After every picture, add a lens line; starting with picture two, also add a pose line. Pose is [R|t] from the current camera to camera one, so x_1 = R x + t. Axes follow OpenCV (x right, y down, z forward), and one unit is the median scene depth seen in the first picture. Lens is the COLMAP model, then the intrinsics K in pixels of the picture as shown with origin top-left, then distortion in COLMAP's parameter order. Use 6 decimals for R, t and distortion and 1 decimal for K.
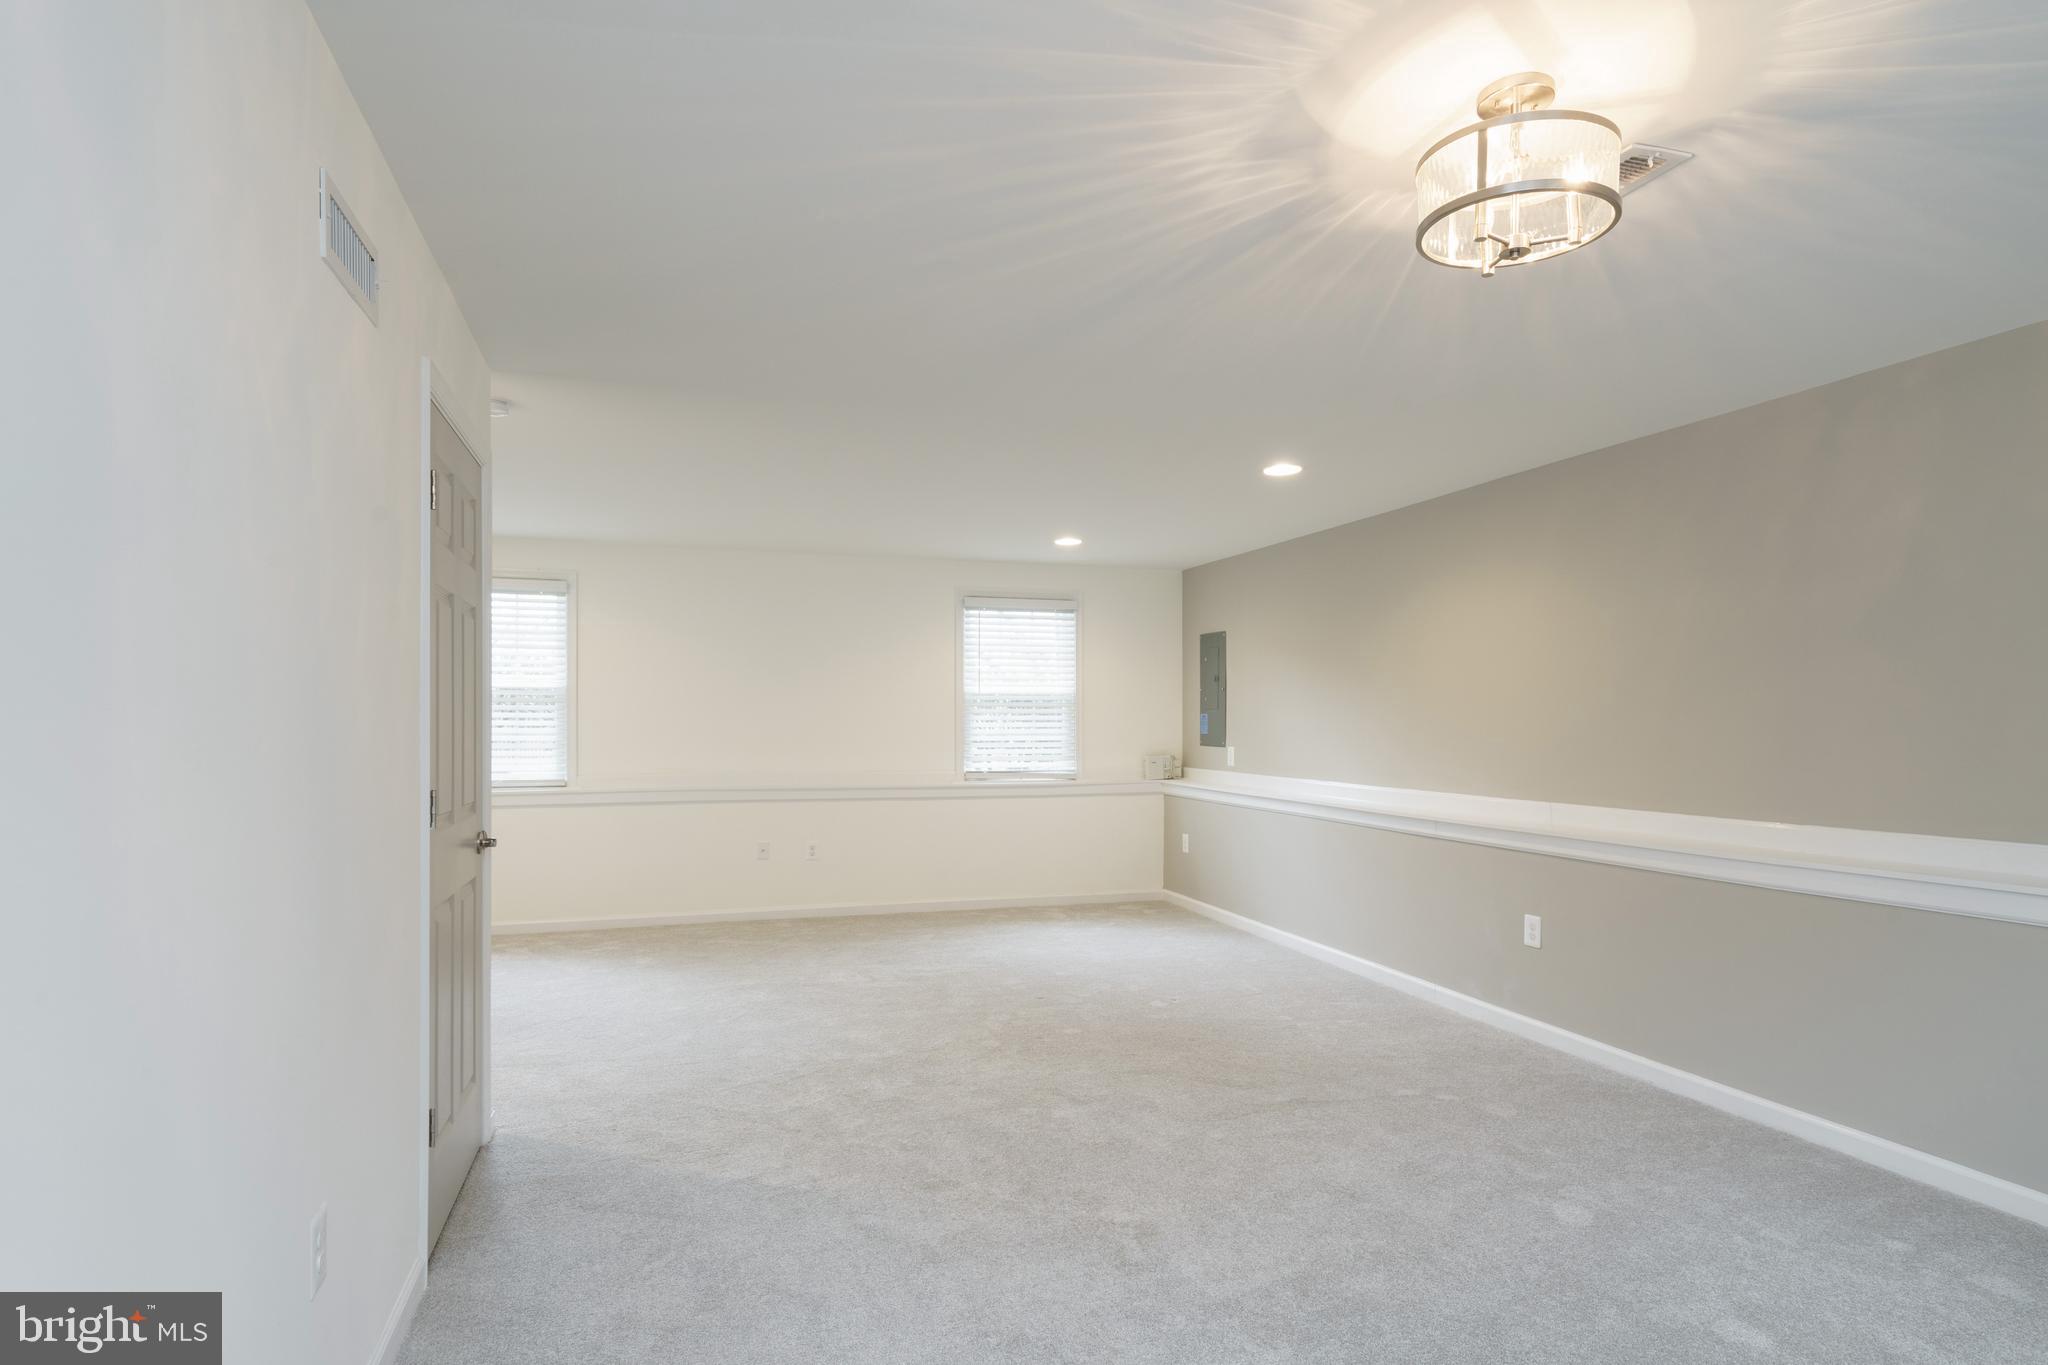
lens RADIAL K [[1124.3, 0, 1023.7], [0, 1124.3, 738.9], [0, 0, 1]] dist [0.001210, 0.000825]
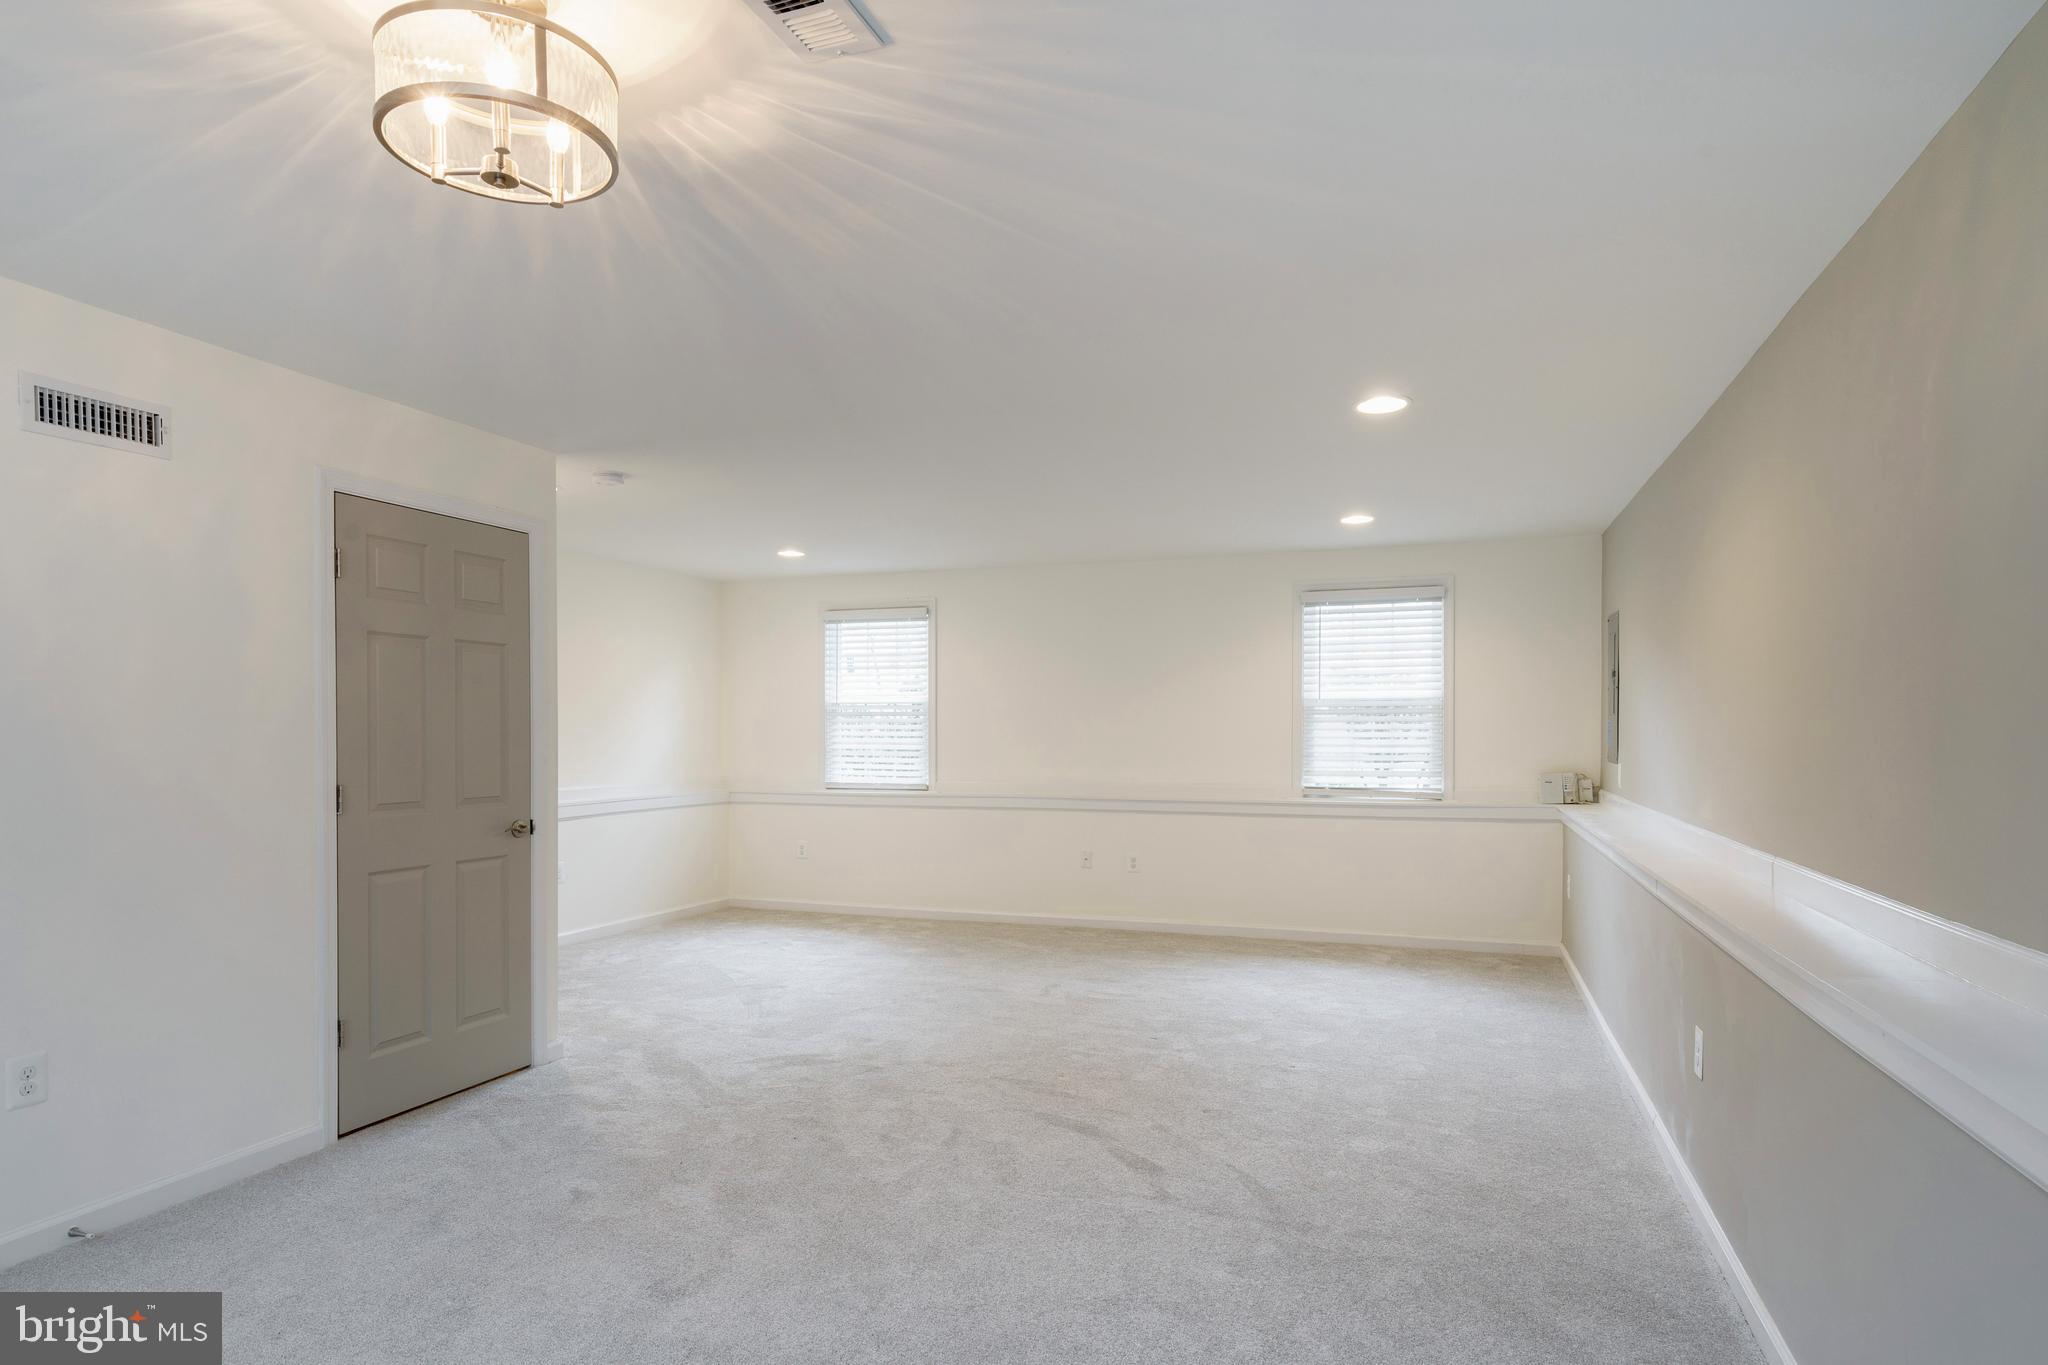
lens RADIAL K [[1139.1, 0, 1016.0], [0, 1139.1, 741.5], [0, 0, 1]] dist [0.002258, -0.000719]
pose [[0.787374, 0.002147, -0.616473, 0.327374], [-0.006921, 0.999962, -0.005358, -0.000616], [0.616437, 0.008486, 0.787358, 0.142574]]
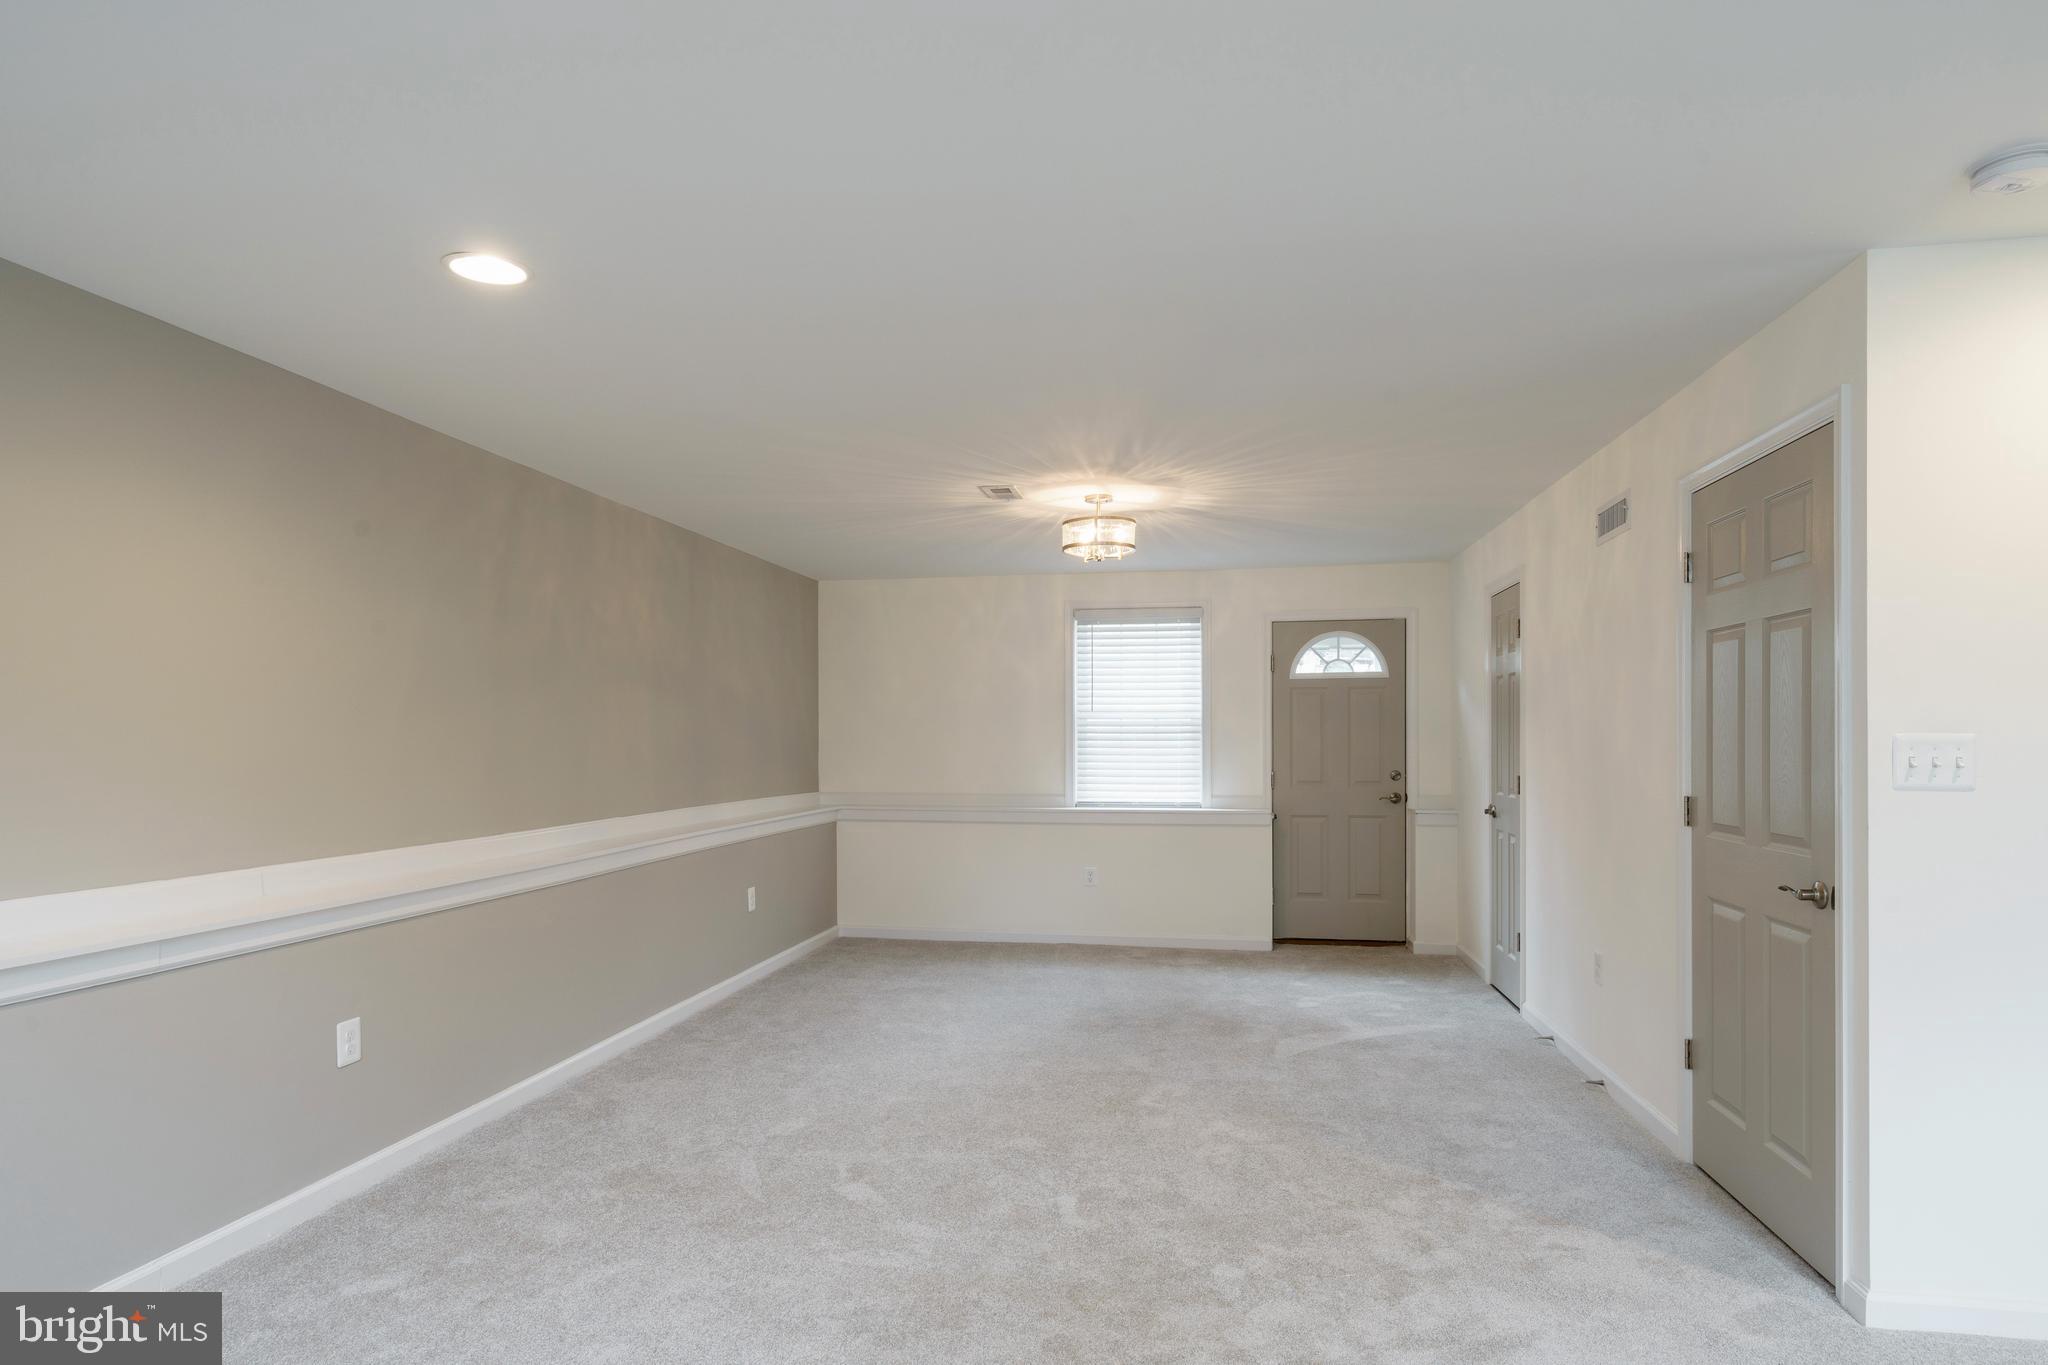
lens RADIAL K [[1124.3, 0, 1023.7], [0, 1124.3, 738.9], [0, 0, 1]] dist [0.001210, 0.000825]
pose [[-0.884614, -0.001937, 0.466319, -0.153443], [0.004876, 0.999898, 0.013405, -0.013404], [-0.466298, 0.014132, -0.884515, 0.855637]]
